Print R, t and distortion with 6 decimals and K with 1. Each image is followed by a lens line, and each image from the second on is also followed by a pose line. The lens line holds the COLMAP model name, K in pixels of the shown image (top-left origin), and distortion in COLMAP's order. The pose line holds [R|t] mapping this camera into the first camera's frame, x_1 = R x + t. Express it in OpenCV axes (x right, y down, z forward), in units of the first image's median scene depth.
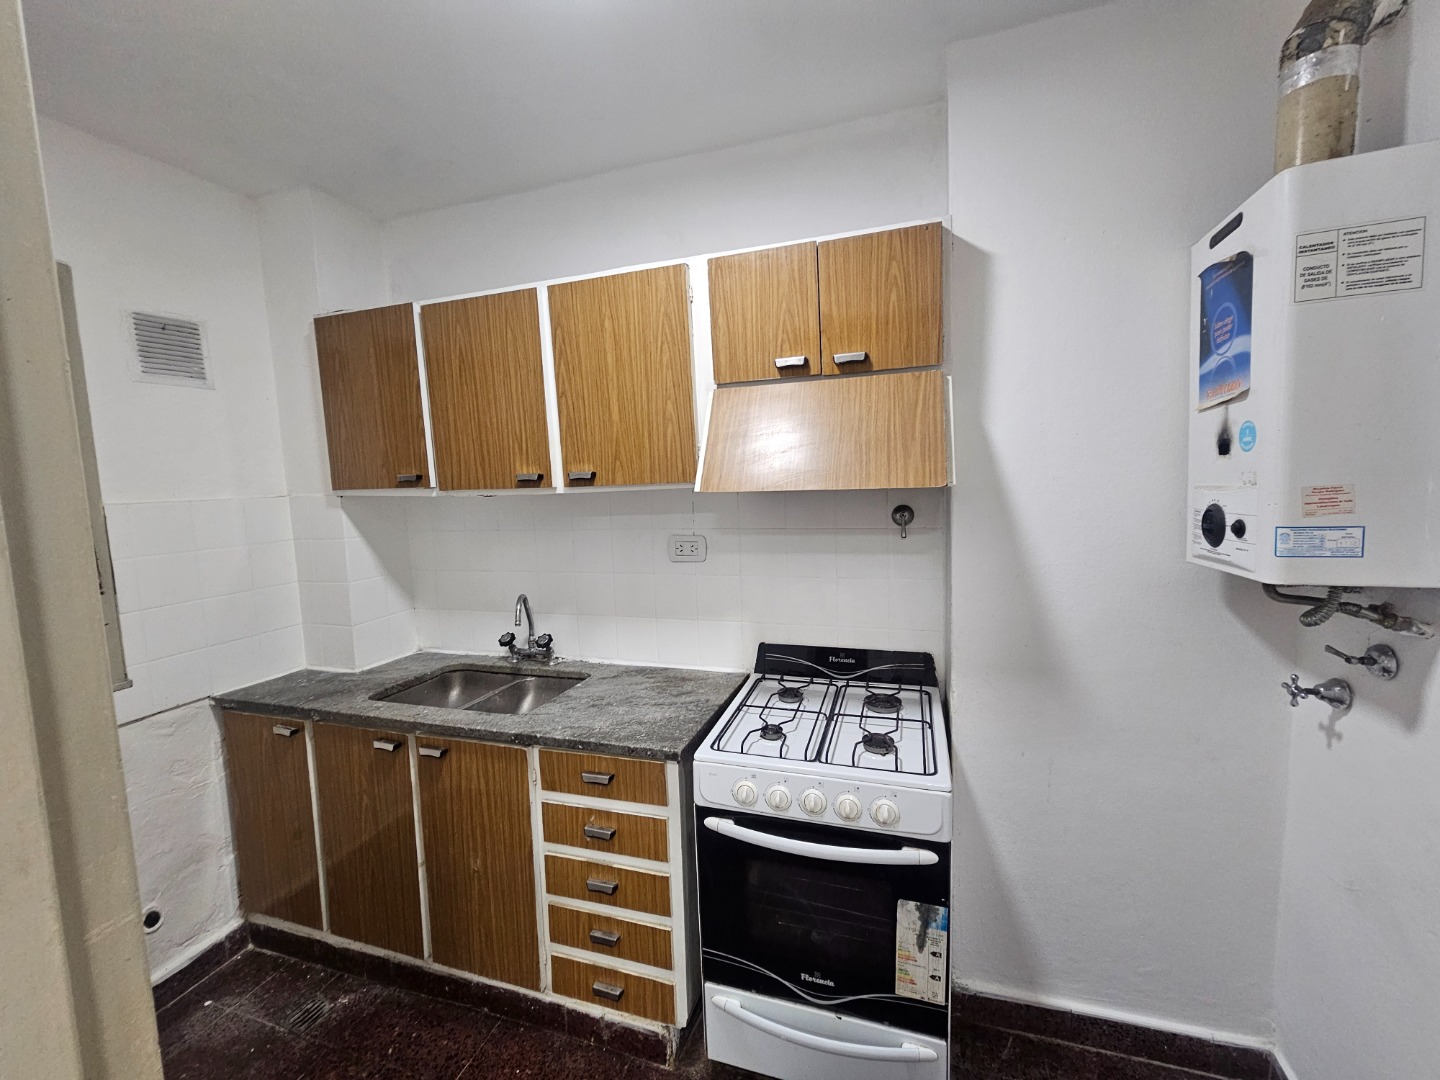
lens RADIAL K [[588.8, 0, 720.1], [0, 588.8, 533.2], [0, 0, 1]] dist [0.002608, 0.000086]
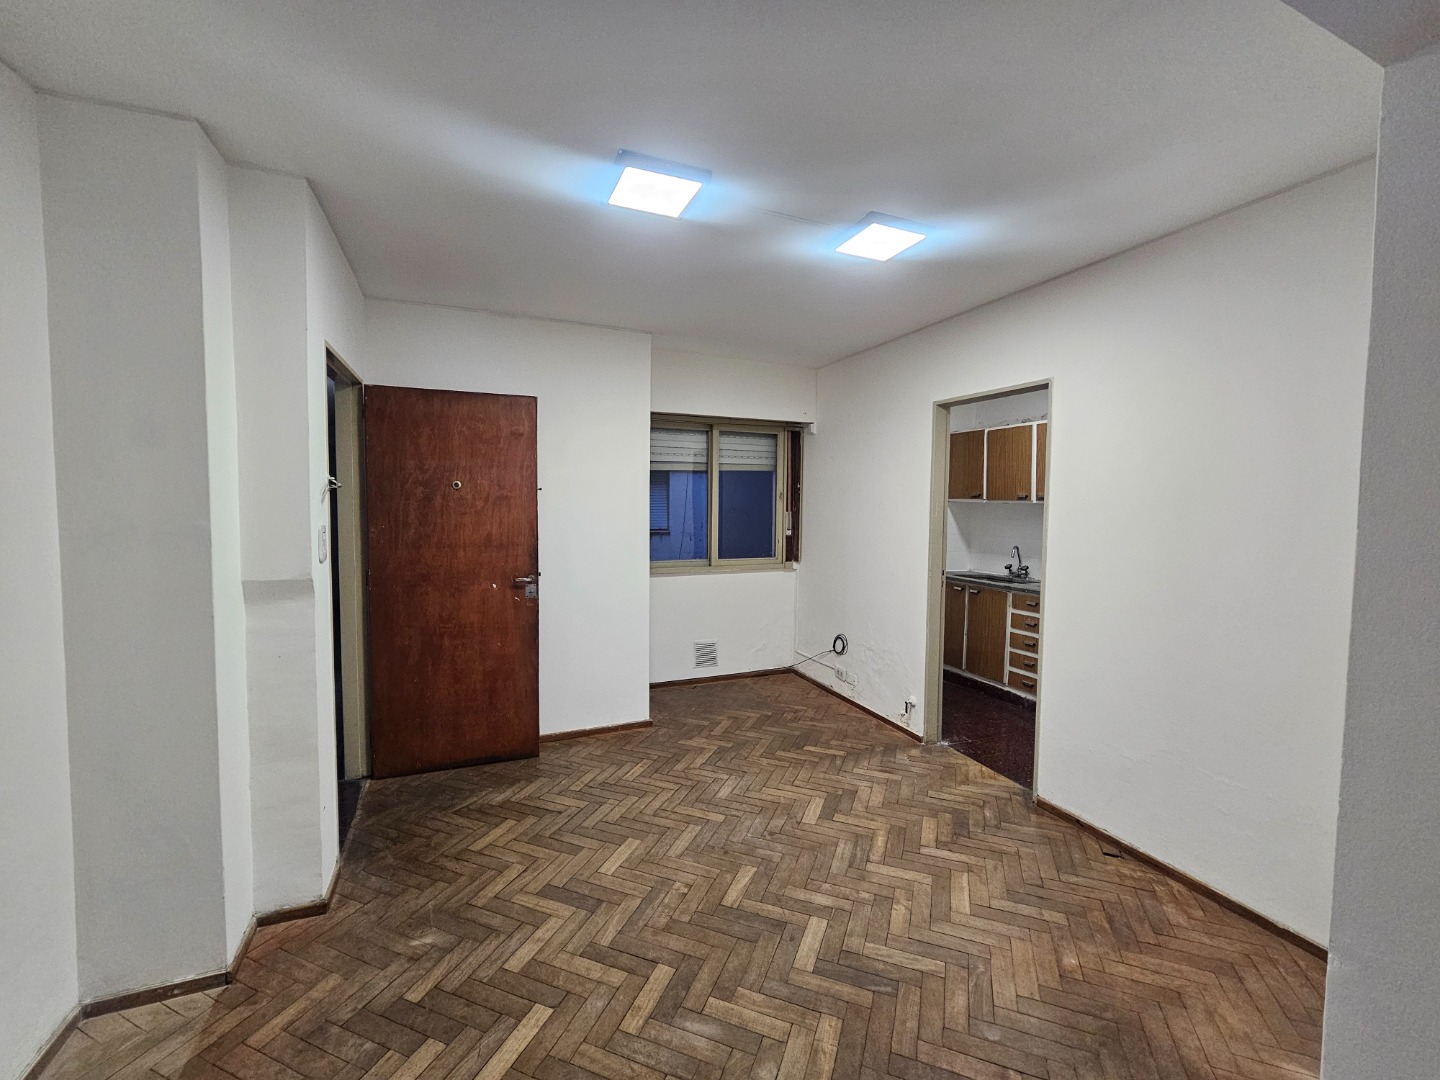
lens RADIAL K [[588.8, 0, 720.1], [0, 588.8, 533.2], [0, 0, 1]] dist [0.002608, 0.000086]
pose [[0.649821, 0.082573, -0.755589, 0.884780], [-0.105975, 0.994215, 0.017510, 0.182513], [0.752664, 0.068696, 0.654812, -1.901642]]
